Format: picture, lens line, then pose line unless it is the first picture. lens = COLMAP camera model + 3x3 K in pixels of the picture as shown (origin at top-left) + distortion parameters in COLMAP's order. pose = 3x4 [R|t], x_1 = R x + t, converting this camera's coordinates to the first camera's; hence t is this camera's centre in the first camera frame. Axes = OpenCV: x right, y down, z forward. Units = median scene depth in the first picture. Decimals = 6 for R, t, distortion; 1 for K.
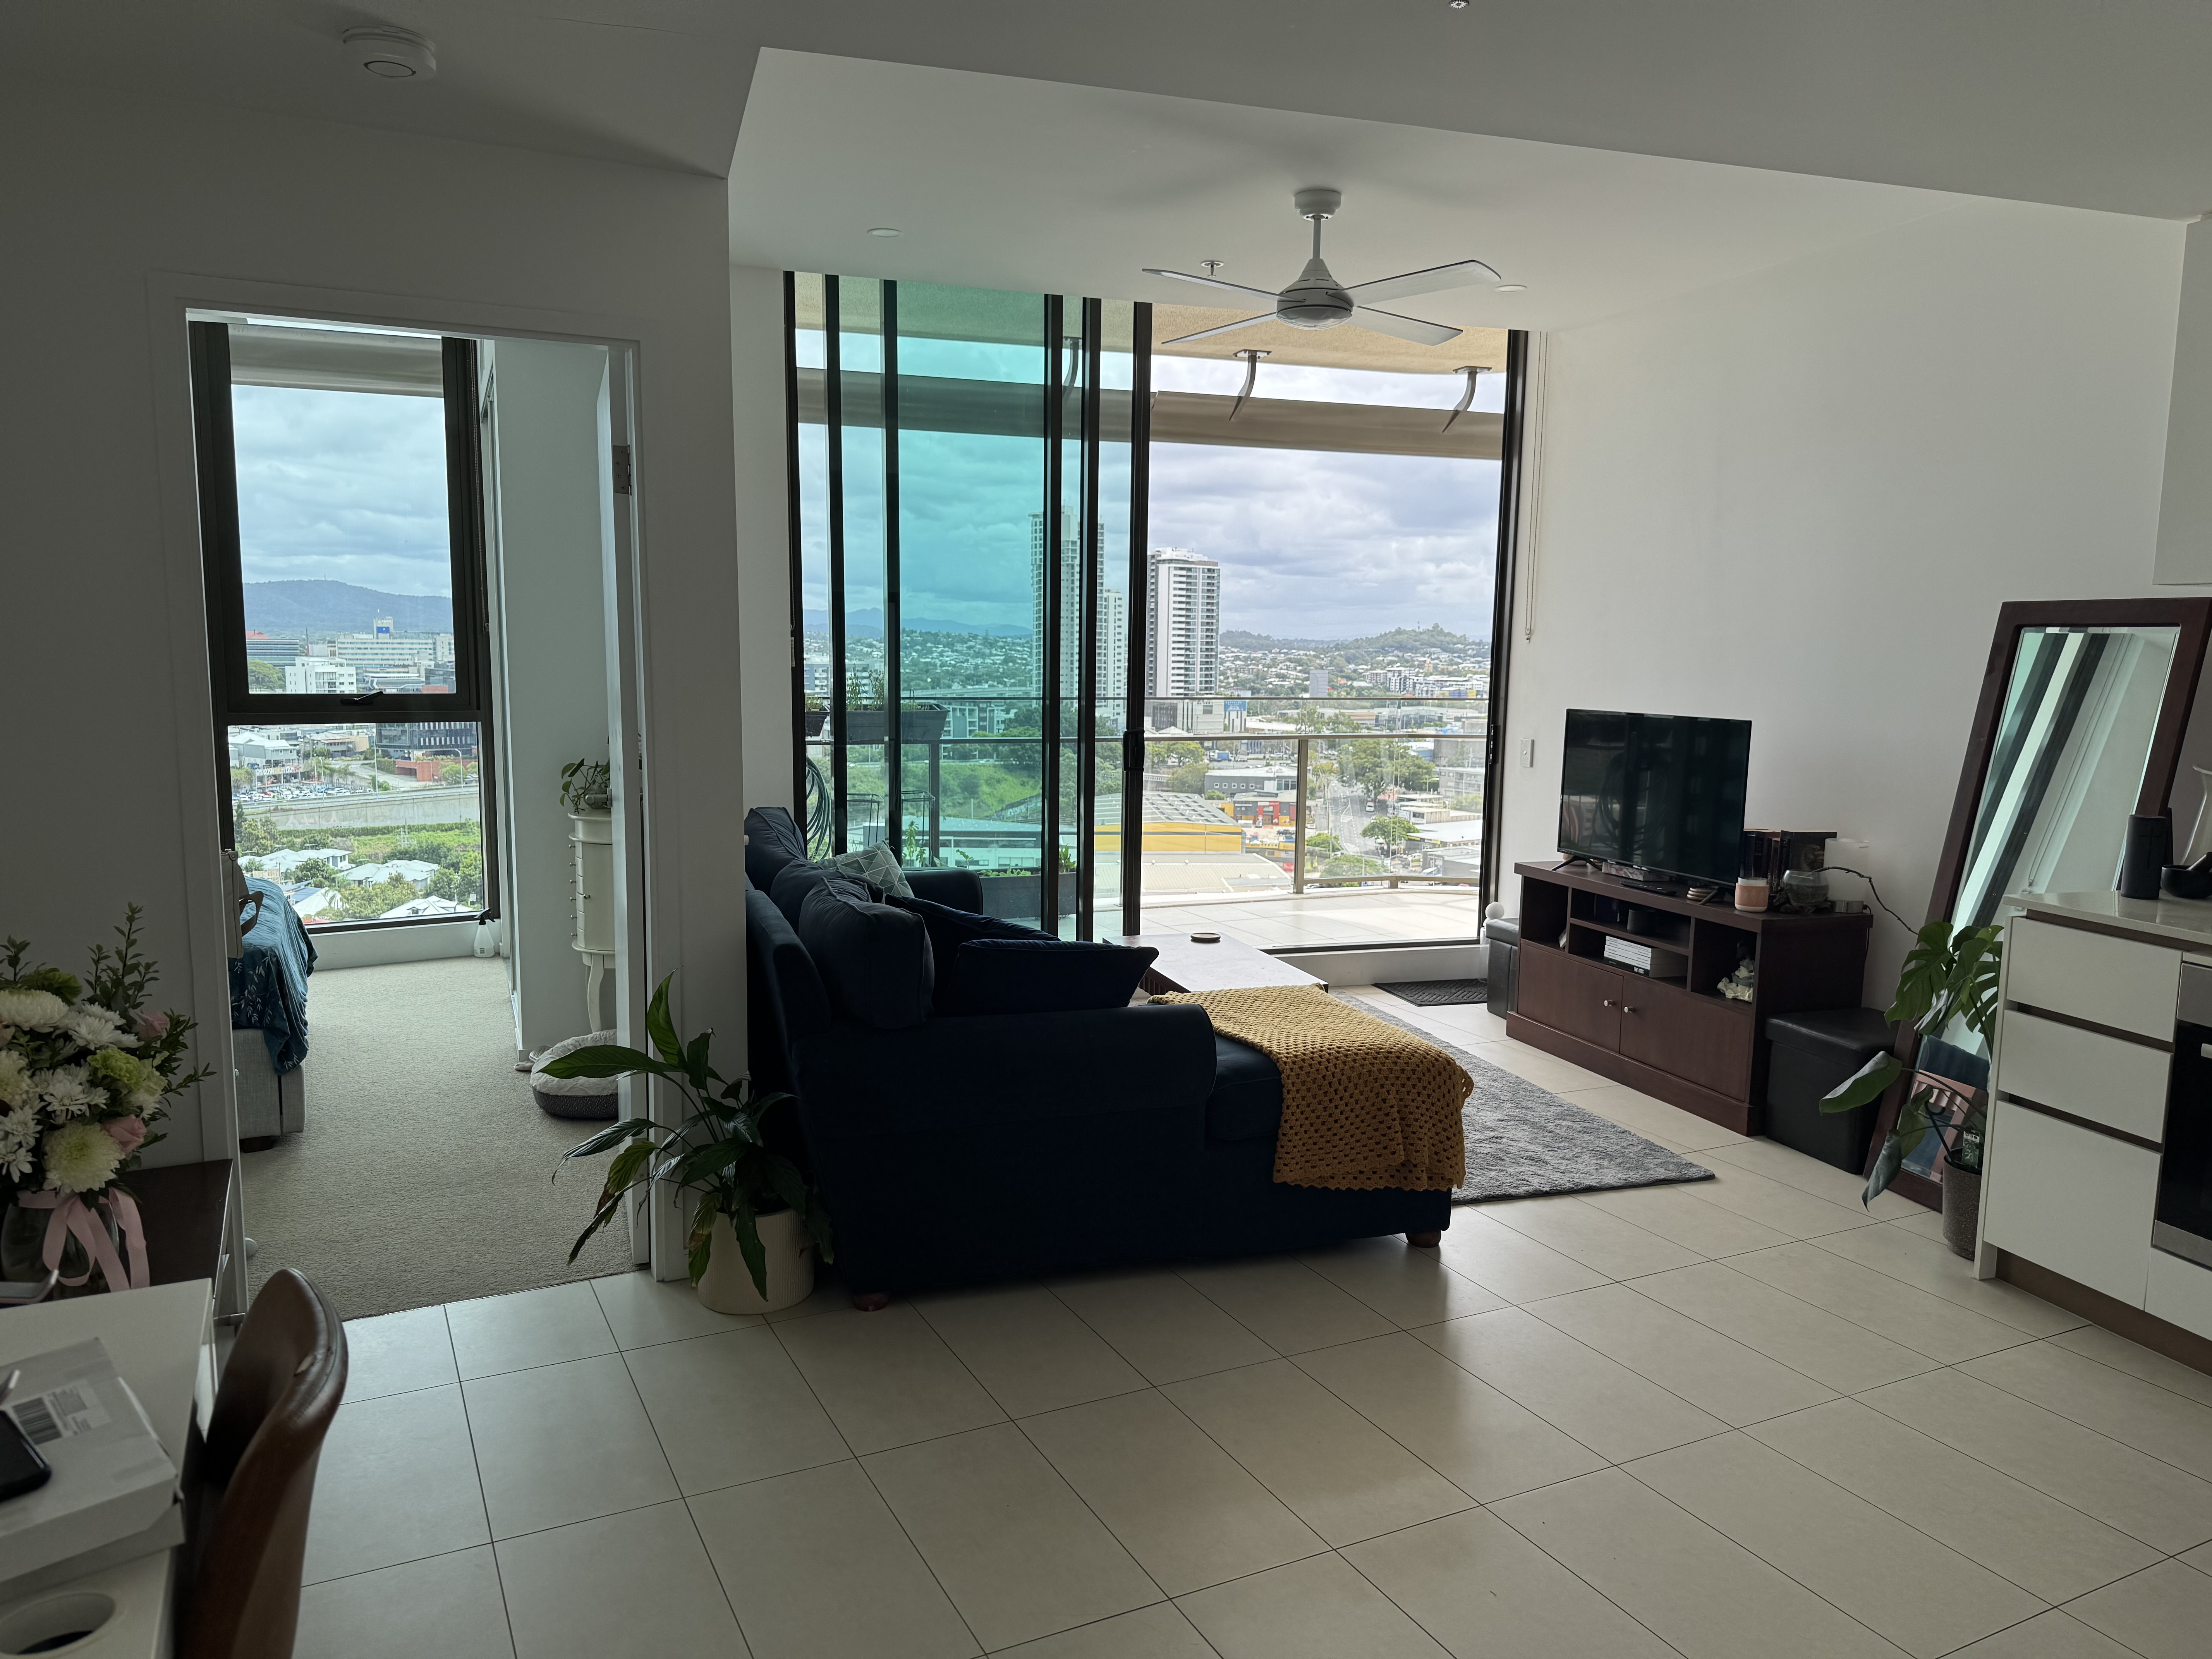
lens RADIAL K [[1573.7, 0, 1100.0], [0, 1573.7, 866.4], [0, 0, 1]] dist [0.040432, -0.054888]
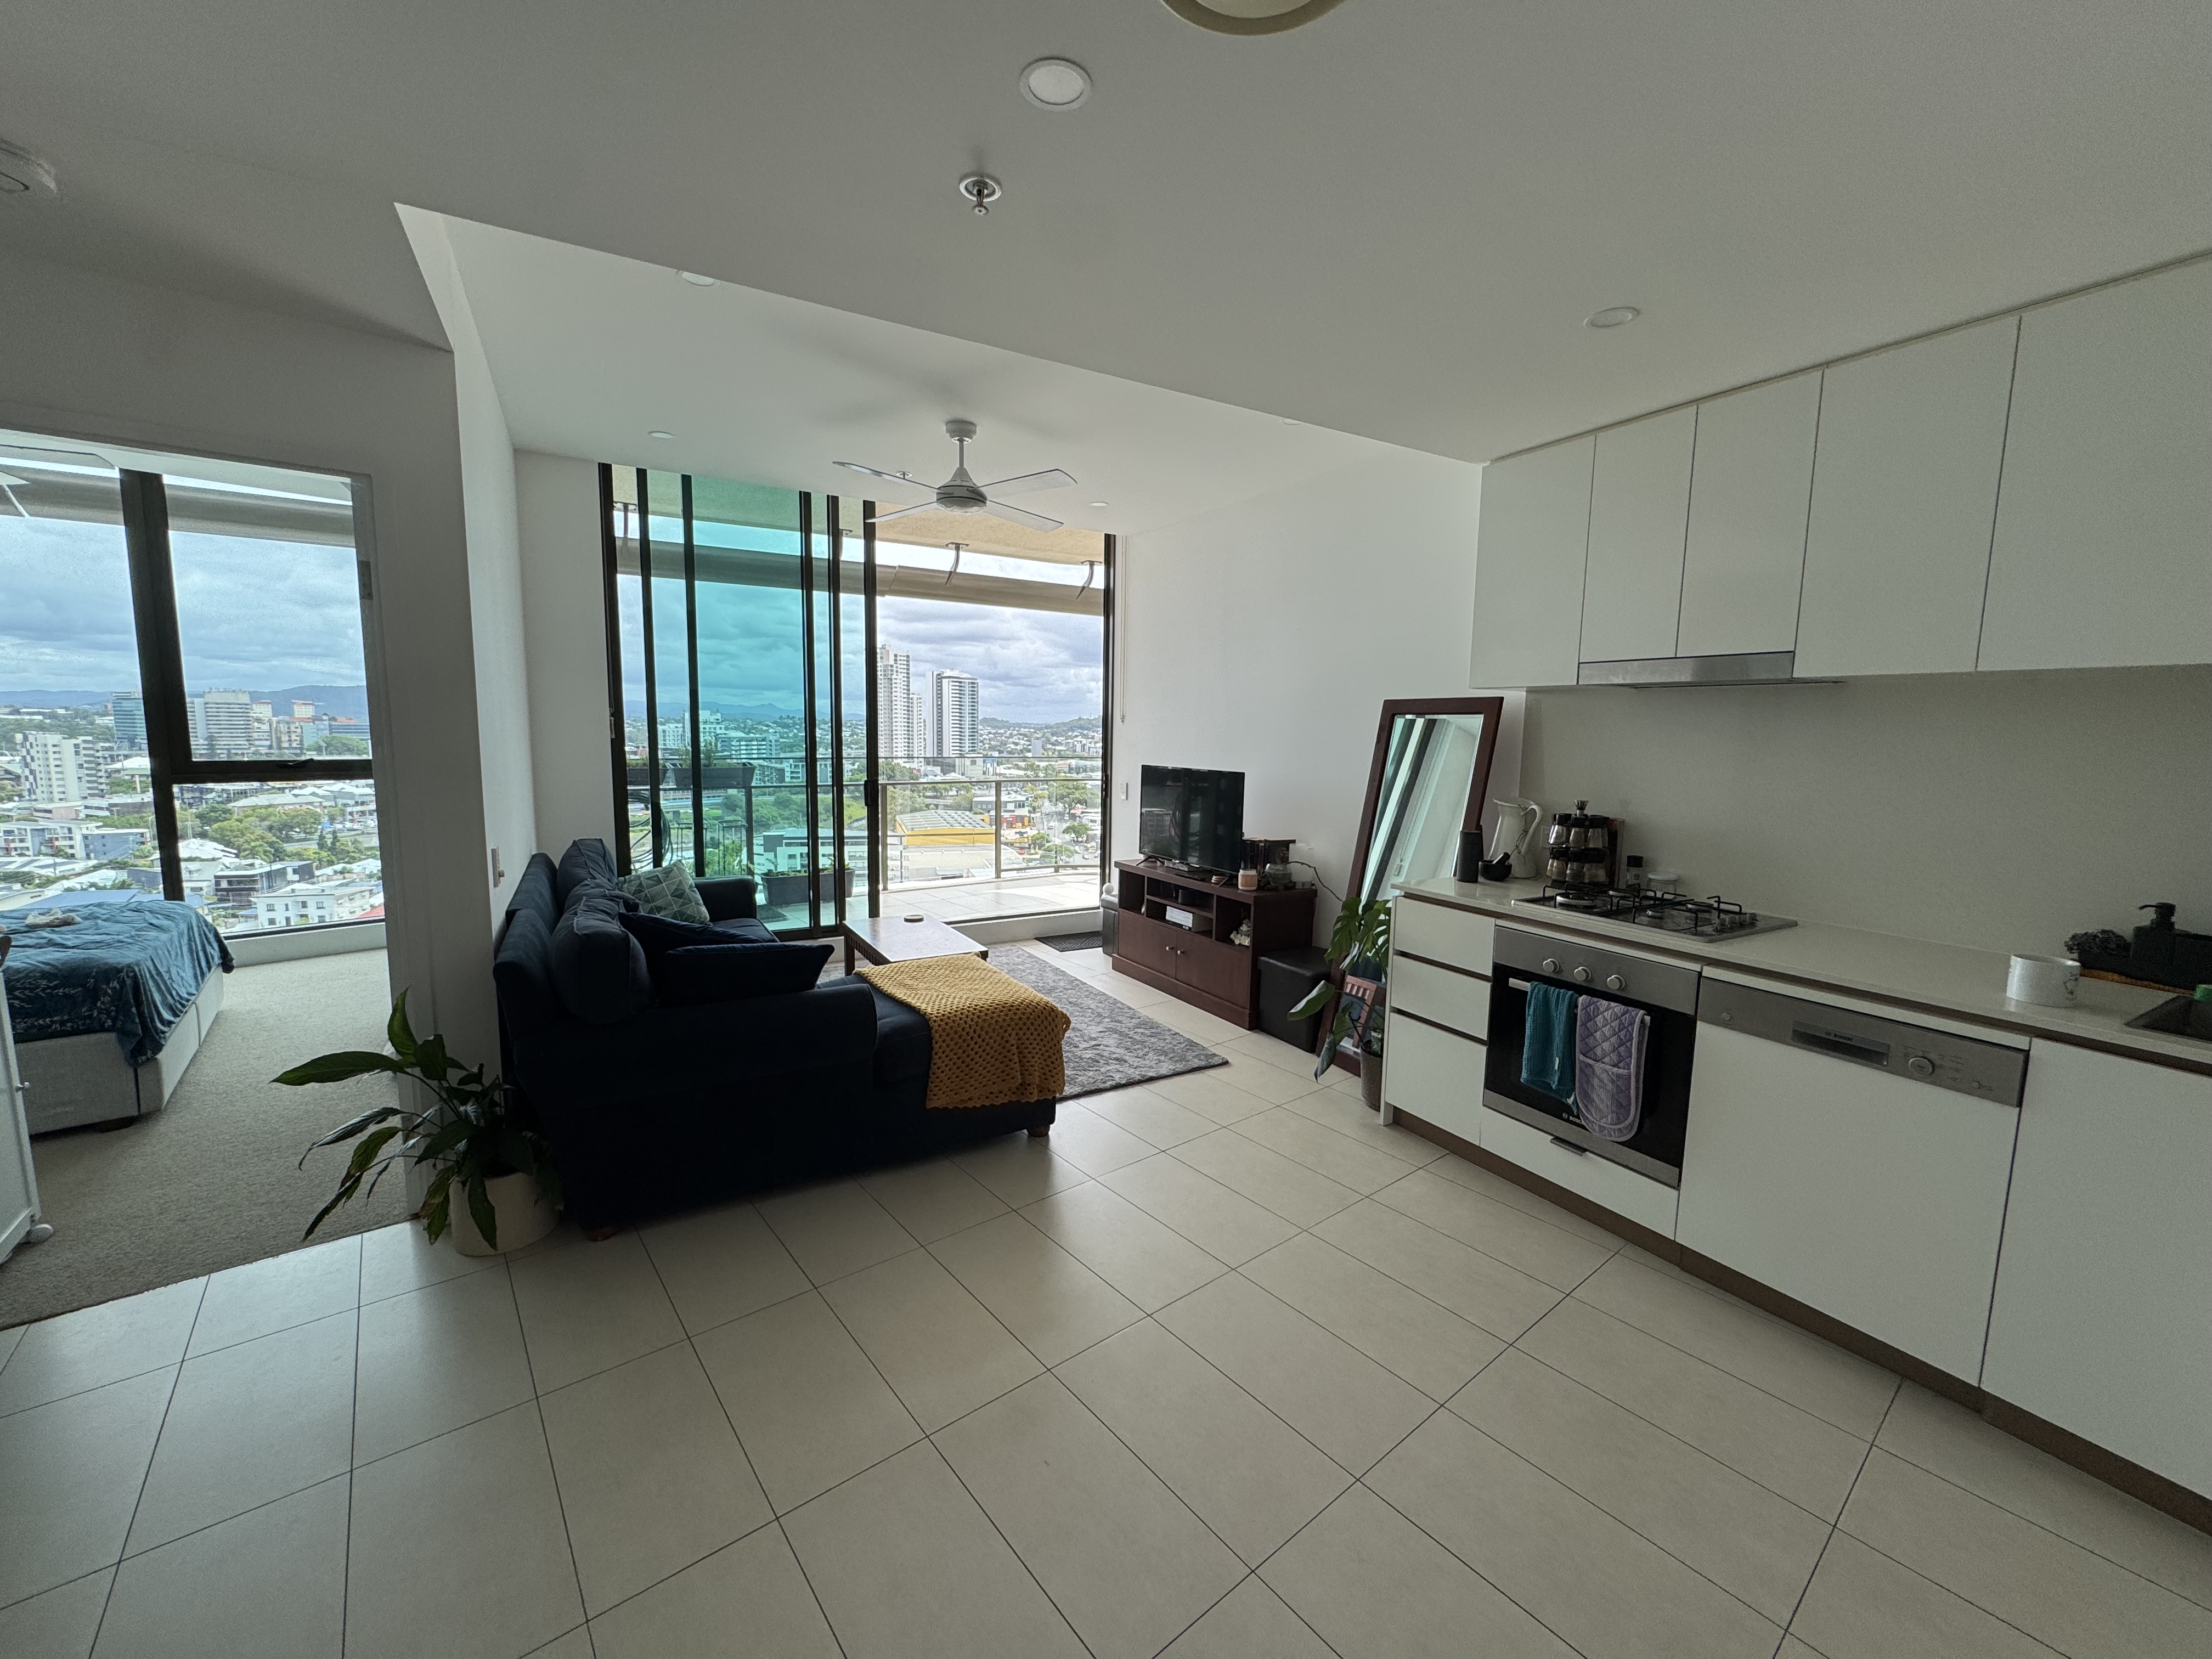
lens RADIAL K [[889.1, 0, 1112.5], [0, 889.1, 840.7], [0, 0, 1]] dist [-0.002946, -0.000915]
pose [[0.975826, -0.025889, 0.217009, 0.070196], [0.028402, 0.999561, -0.008473, -0.015649], [-0.216694, 0.014432, 0.976133, 0.125551]]
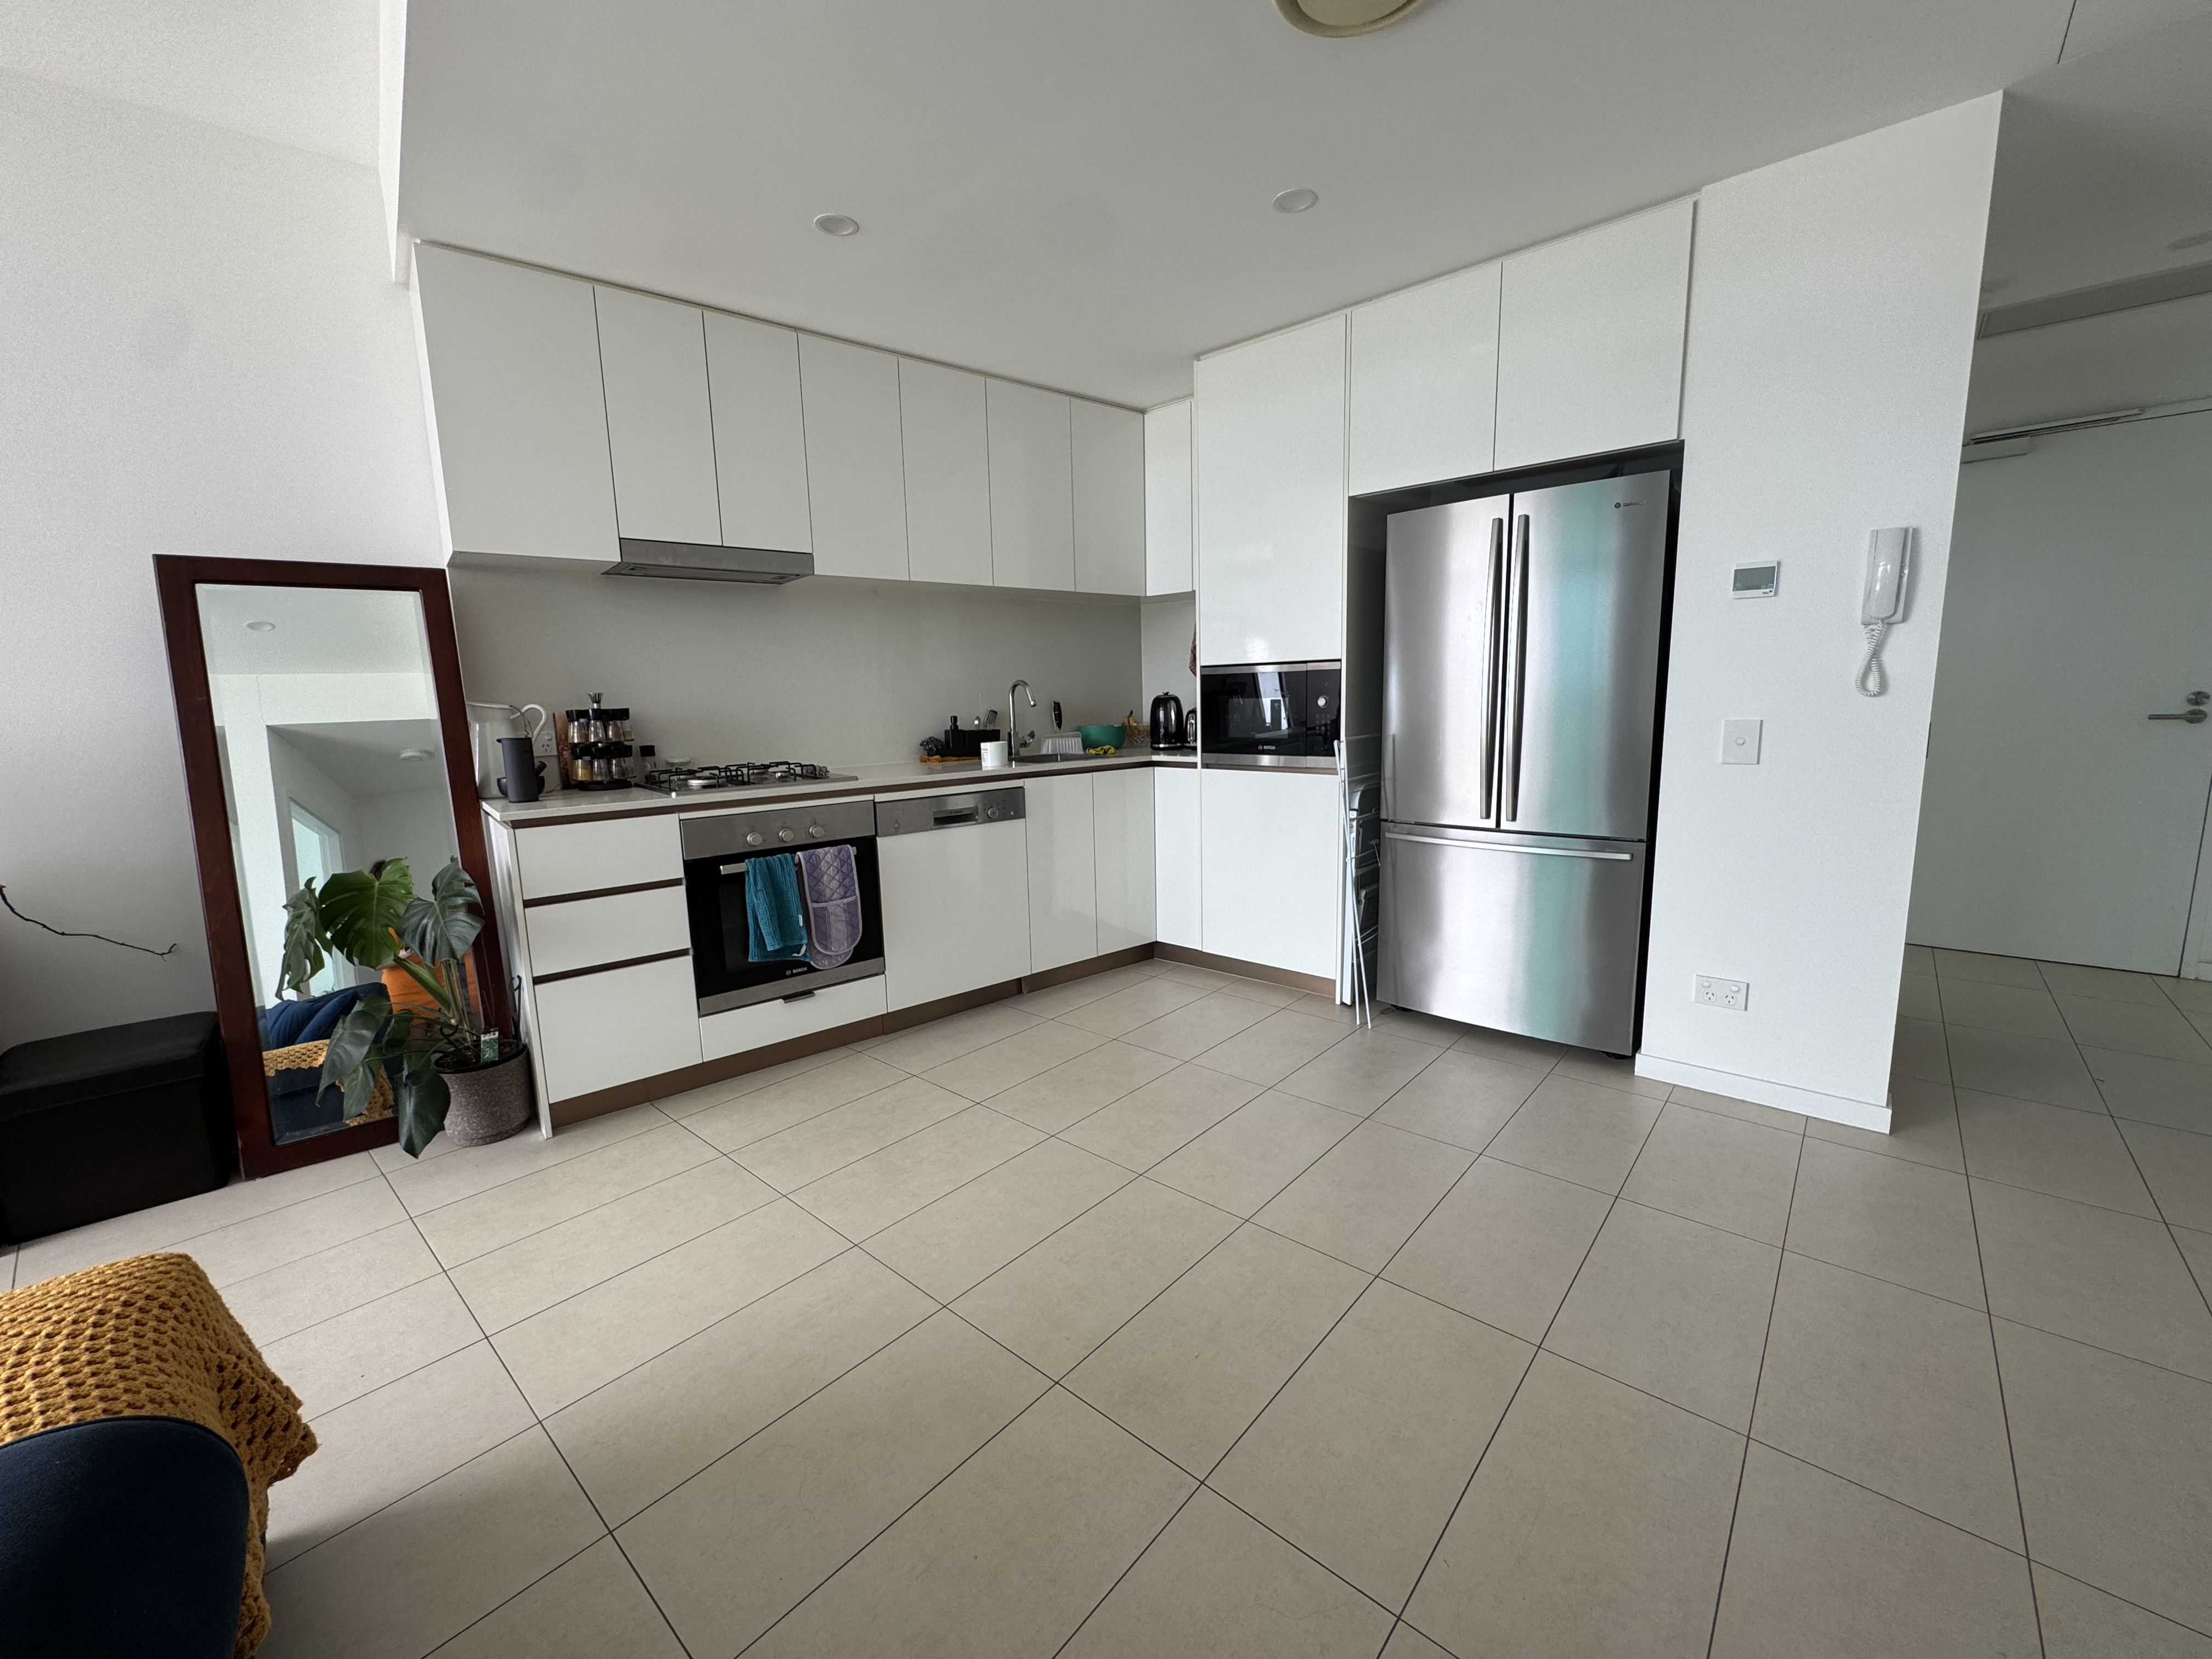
lens RADIAL K [[889.1, 0, 1109.7], [0, 889.1, 839.1], [0, 0, 1]] dist [-0.002946, -0.000915]
pose [[-0.390085, -0.151691, 0.908198, -0.117377], [0.153600, 0.961796, 0.226616, -0.026513], [-0.907877, 0.227898, -0.351882, 0.535800]]
